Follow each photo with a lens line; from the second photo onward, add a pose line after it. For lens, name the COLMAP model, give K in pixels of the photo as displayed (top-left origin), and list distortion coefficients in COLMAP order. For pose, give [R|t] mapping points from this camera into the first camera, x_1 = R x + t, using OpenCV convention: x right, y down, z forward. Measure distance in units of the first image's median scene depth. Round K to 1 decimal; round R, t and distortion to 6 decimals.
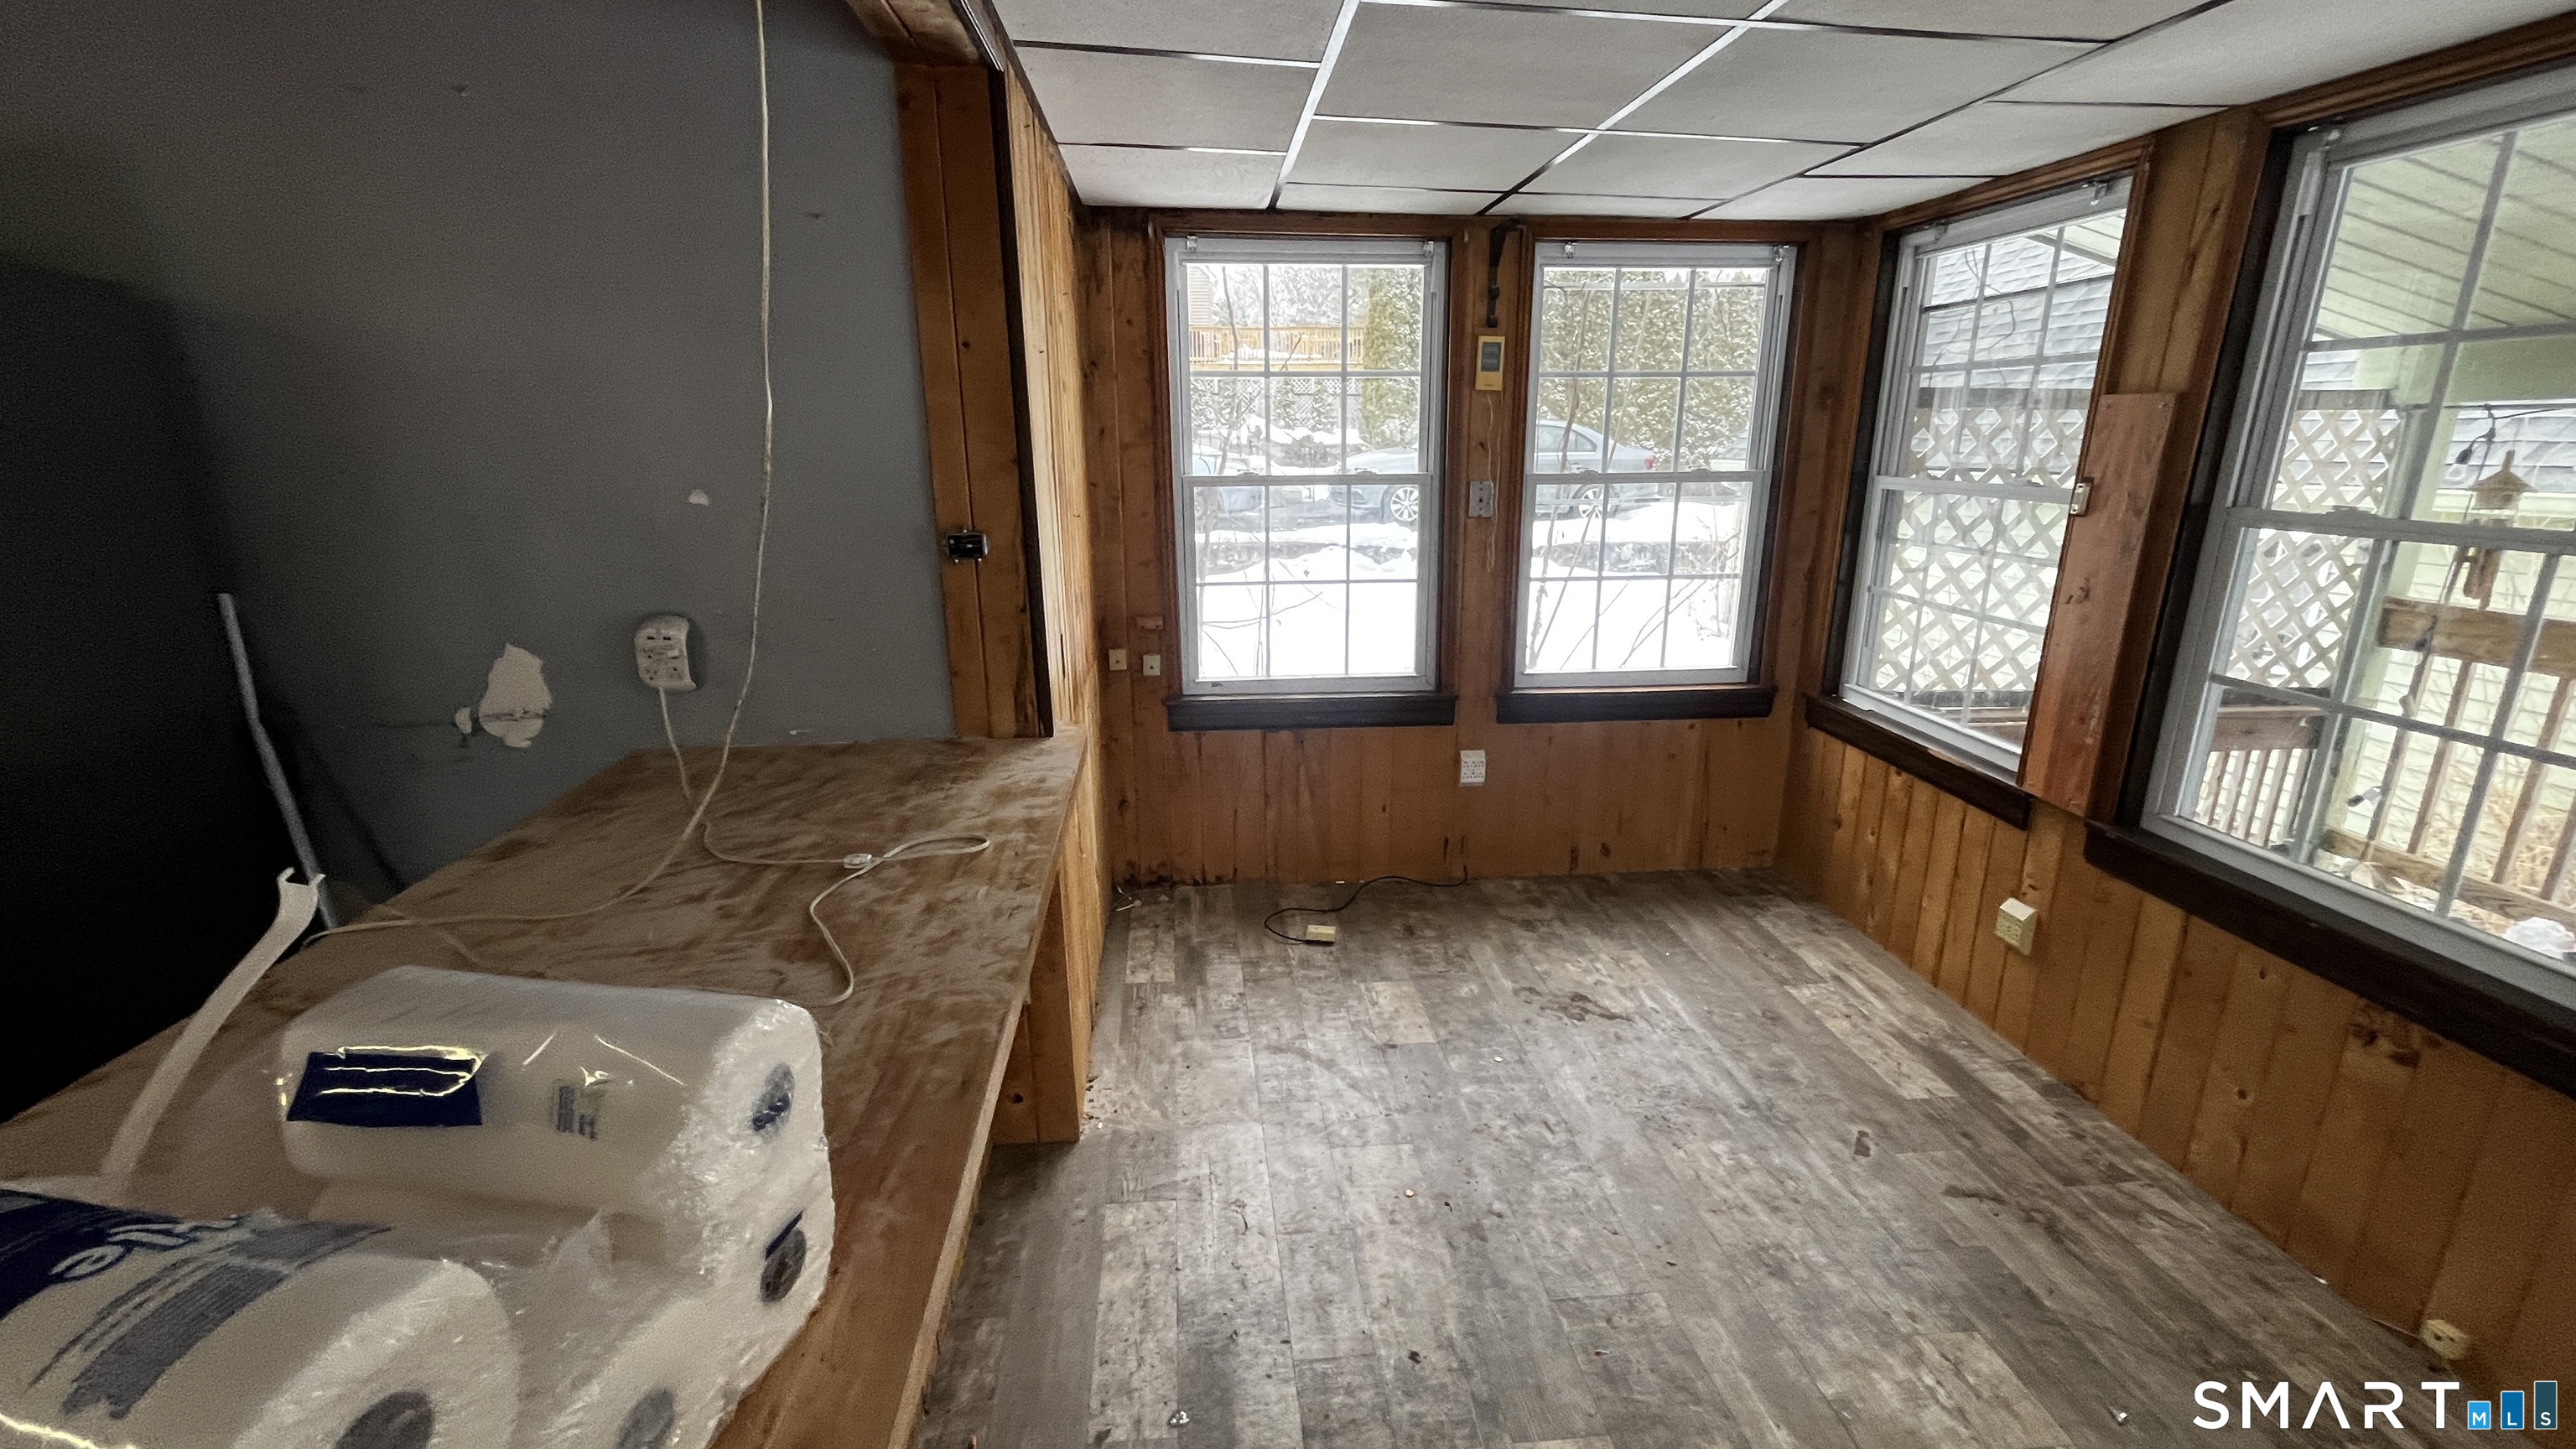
lens RADIAL K [[1040.8, 0, 1277.5], [0, 1040.8, 723.0], [0, 0, 1]] dist [-0.001117, -0.000500]
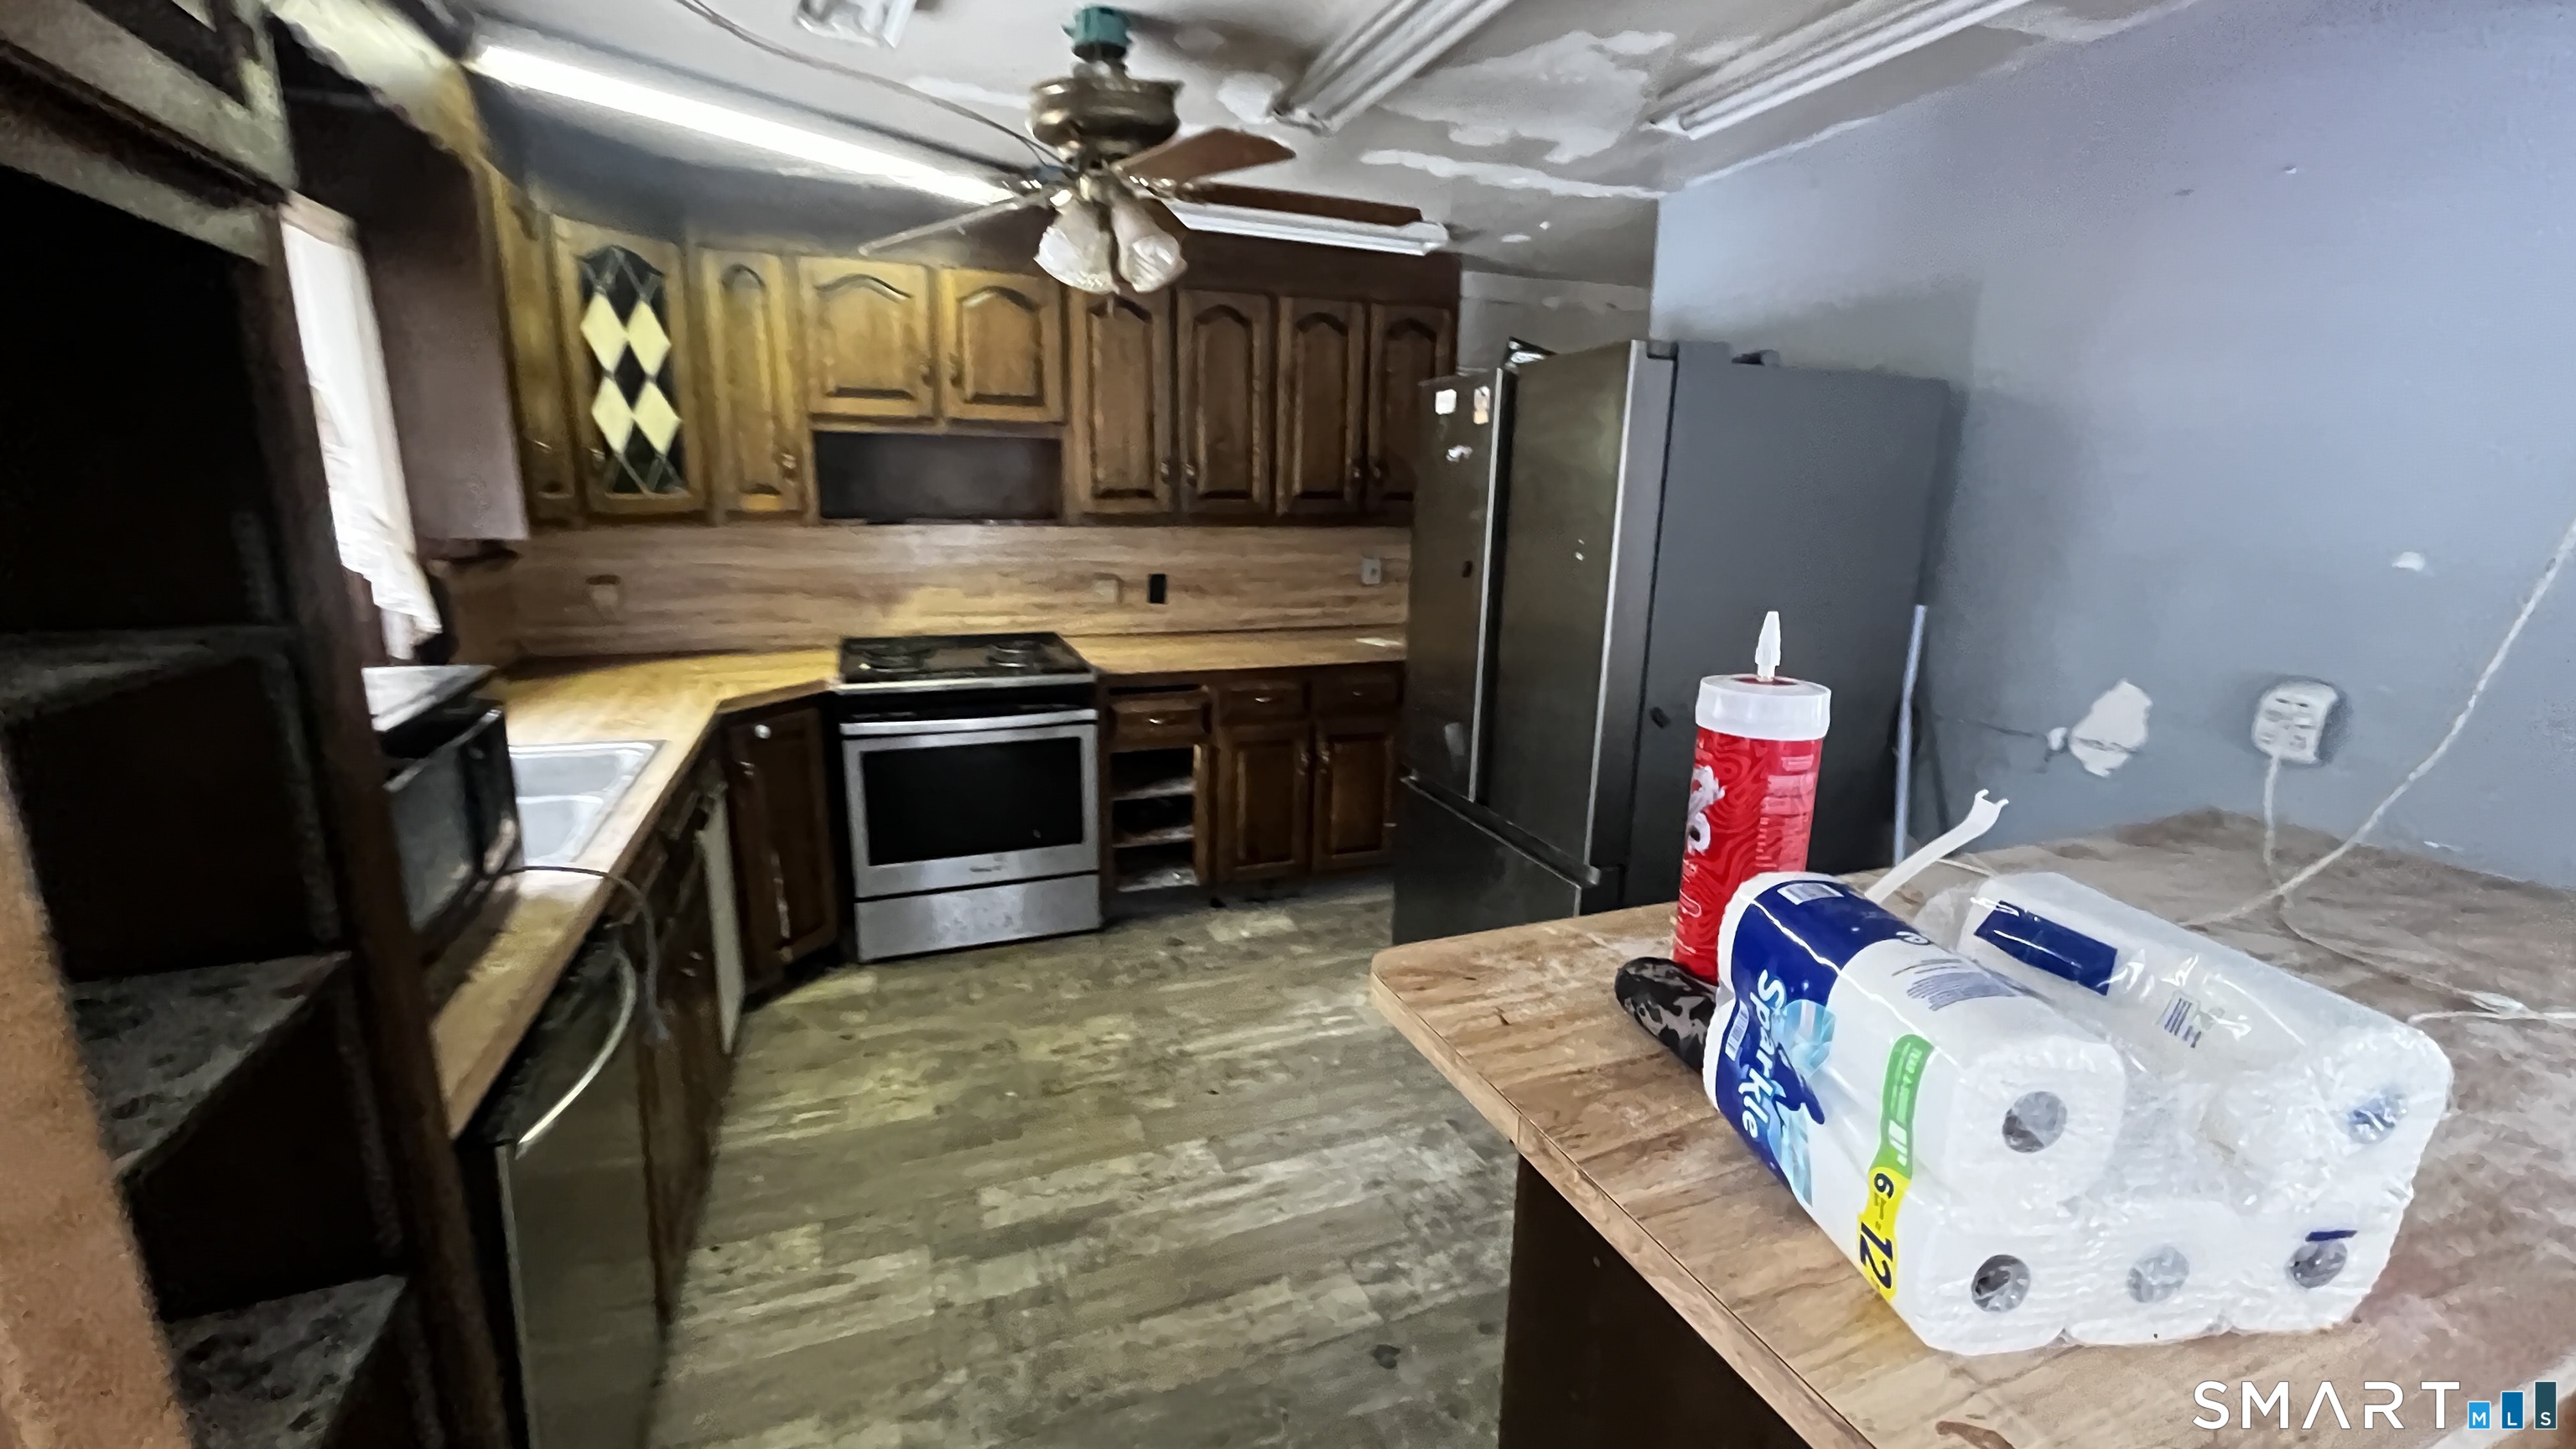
lens RADIAL K [[1040.8, 0, 1287.8], [0, 1040.8, 730.4], [0, 0, 1]] dist [-0.001117, -0.000500]
pose [[0.284264, 0.227559, -0.931349, 0.041282], [-0.267779, 0.951609, 0.150779, 0.059308], [0.920592, 0.206534, 0.331444, -0.198734]]
